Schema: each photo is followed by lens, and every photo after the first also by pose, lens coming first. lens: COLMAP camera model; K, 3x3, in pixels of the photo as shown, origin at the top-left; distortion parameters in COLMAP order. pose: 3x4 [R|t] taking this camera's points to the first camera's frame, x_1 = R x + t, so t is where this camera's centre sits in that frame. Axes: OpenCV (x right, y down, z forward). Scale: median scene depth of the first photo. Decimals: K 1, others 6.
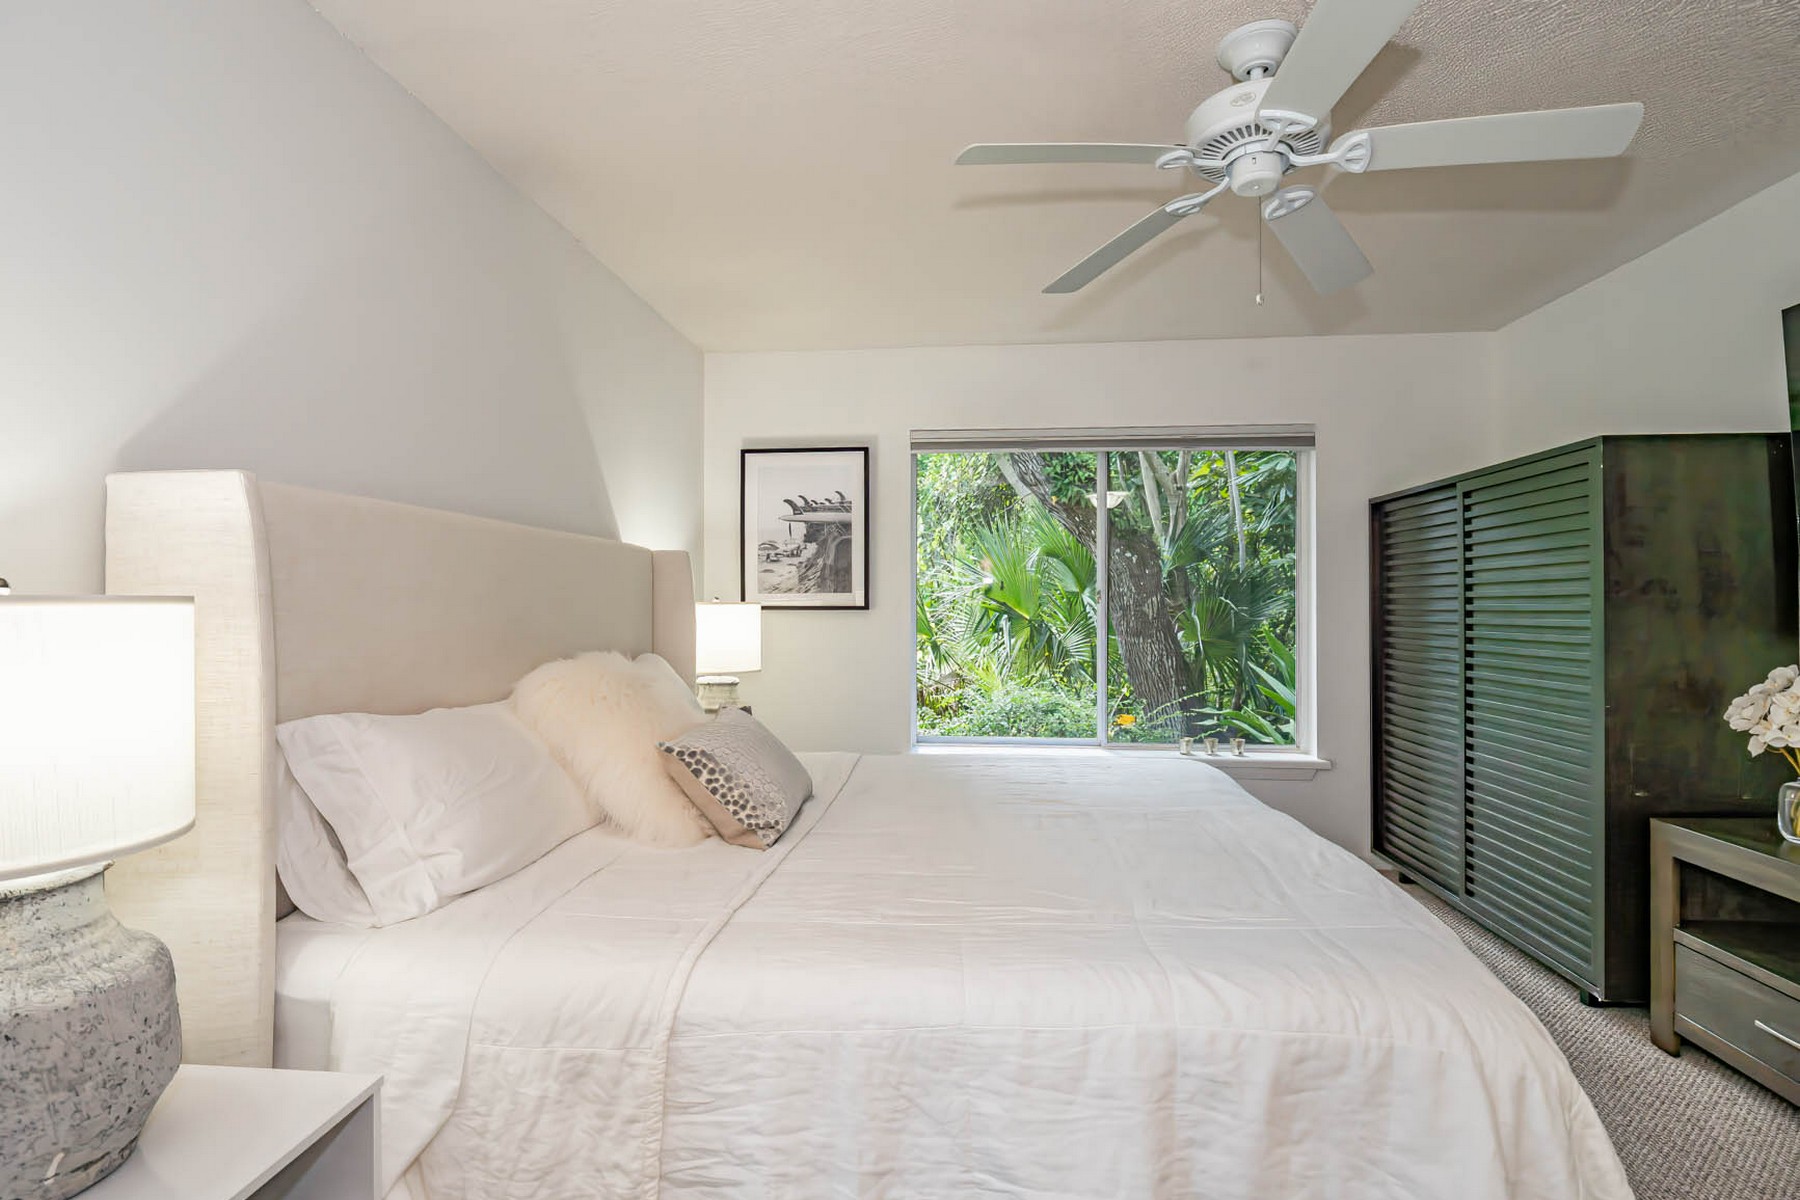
lens RADIAL K [[891.7, 0, 893.8], [0, 891.7, 600.8], [0, 0, 1]] dist [-0.011743, -0.002107]
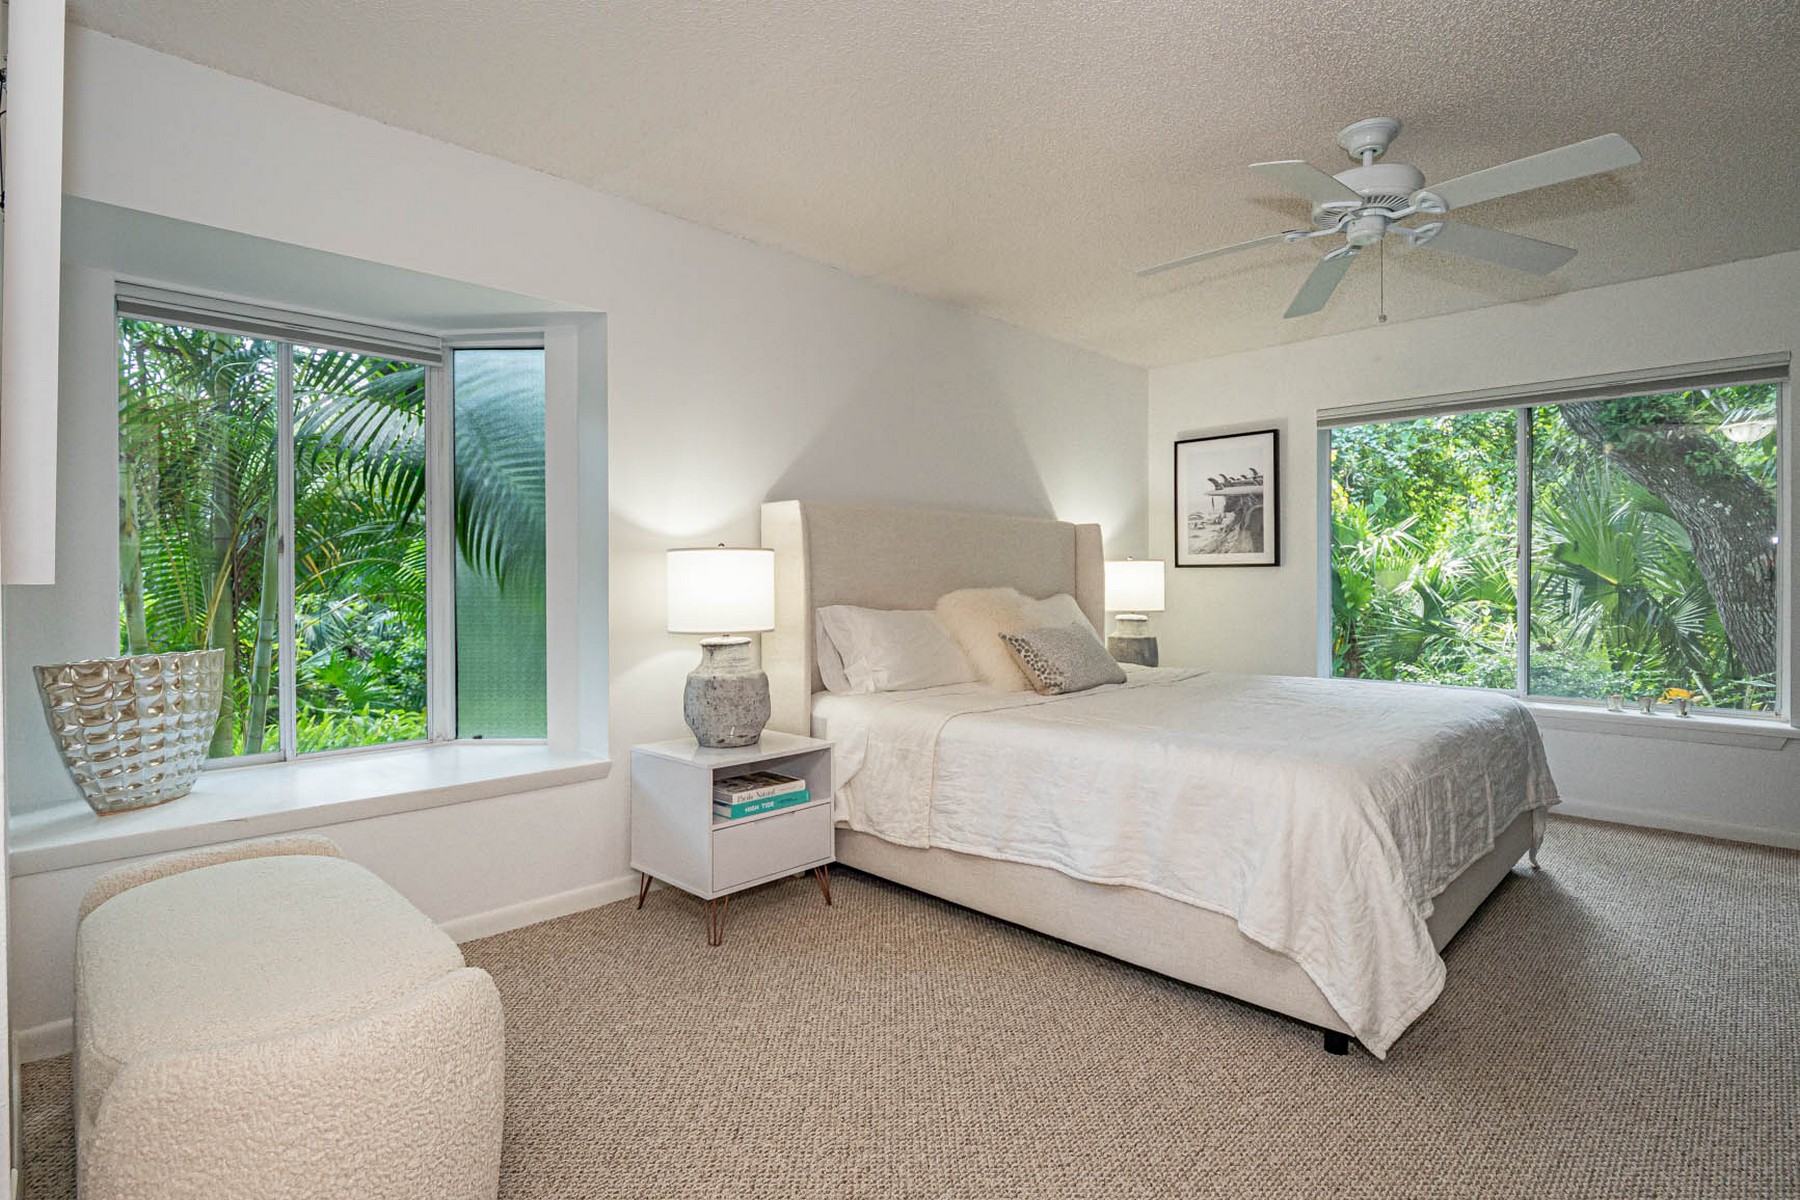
lens RADIAL K [[891.7, 0, 907.9], [0, 891.7, 590.9], [0, 0, 1]] dist [-0.011743, -0.002107]
pose [[0.781715, 0.005006, -0.623616, 0.686724], [0.005859, 0.999865, 0.015370, 0.045589], [0.623608, -0.015669, 0.781580, -0.494330]]
